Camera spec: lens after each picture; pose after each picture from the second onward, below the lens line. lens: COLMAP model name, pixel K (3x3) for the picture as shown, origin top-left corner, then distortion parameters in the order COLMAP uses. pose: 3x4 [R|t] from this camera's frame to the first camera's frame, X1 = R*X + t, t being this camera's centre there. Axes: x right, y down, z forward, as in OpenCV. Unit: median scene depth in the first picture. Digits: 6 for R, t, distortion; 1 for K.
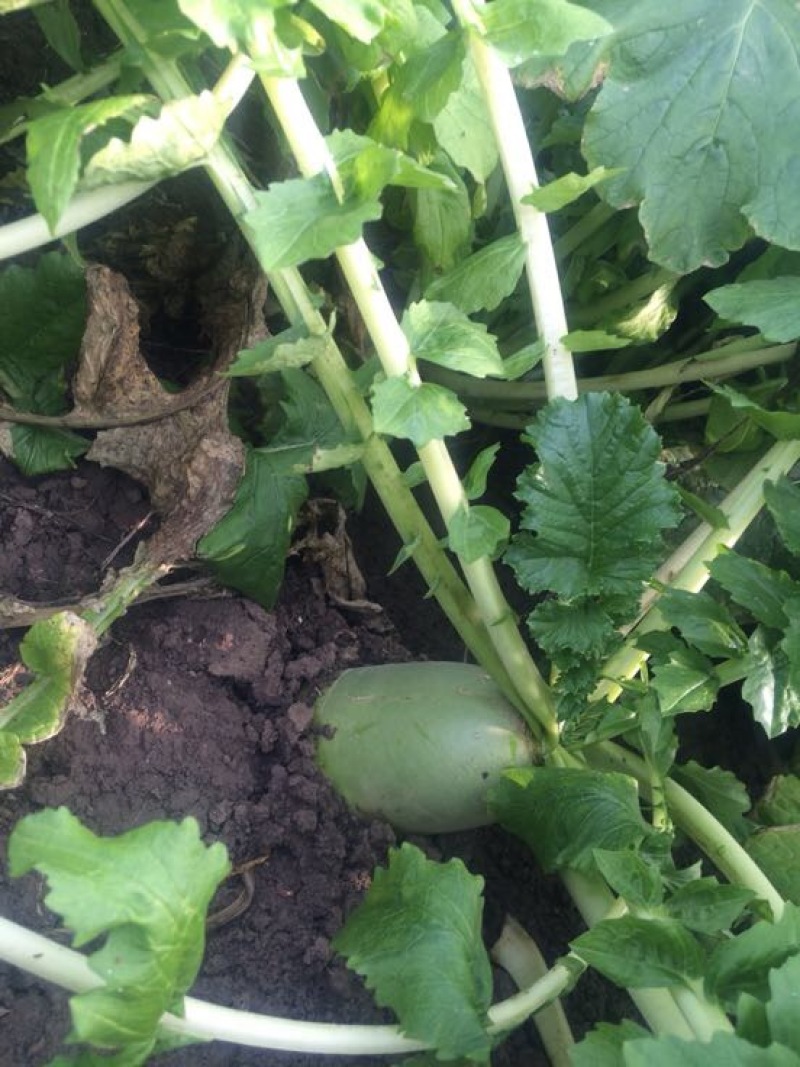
lens RADIAL K [[955.4, 0, 400.6], [0, 955.4, 529.2], [0, 0, 1]] dist [0.120553, -0.218709]
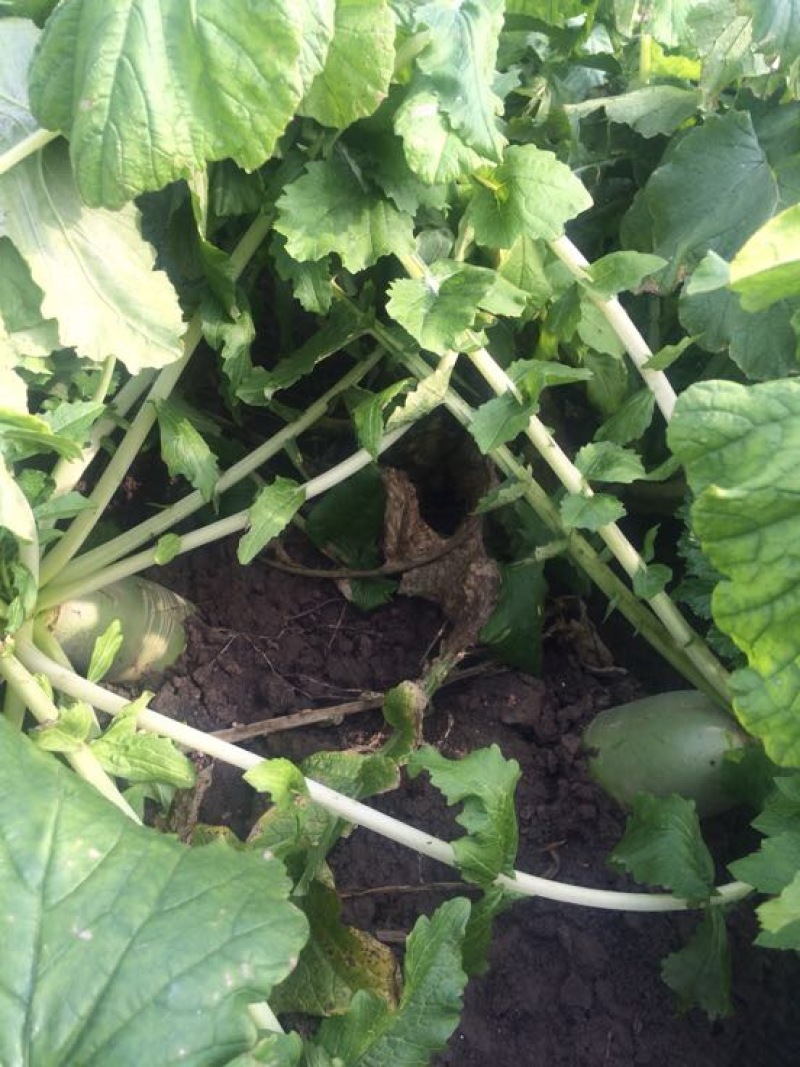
lens RADIAL K [[955.4, 0, 400.6], [0, 955.4, 529.2], [0, 0, 1]] dist [0.120553, -0.218709]
pose [[0.942808, -0.202742, -0.264591, 0.102784], [0.159501, 0.971386, -0.175977, 0.105870], [0.292698, 0.123709, 0.948169, -0.476750]]
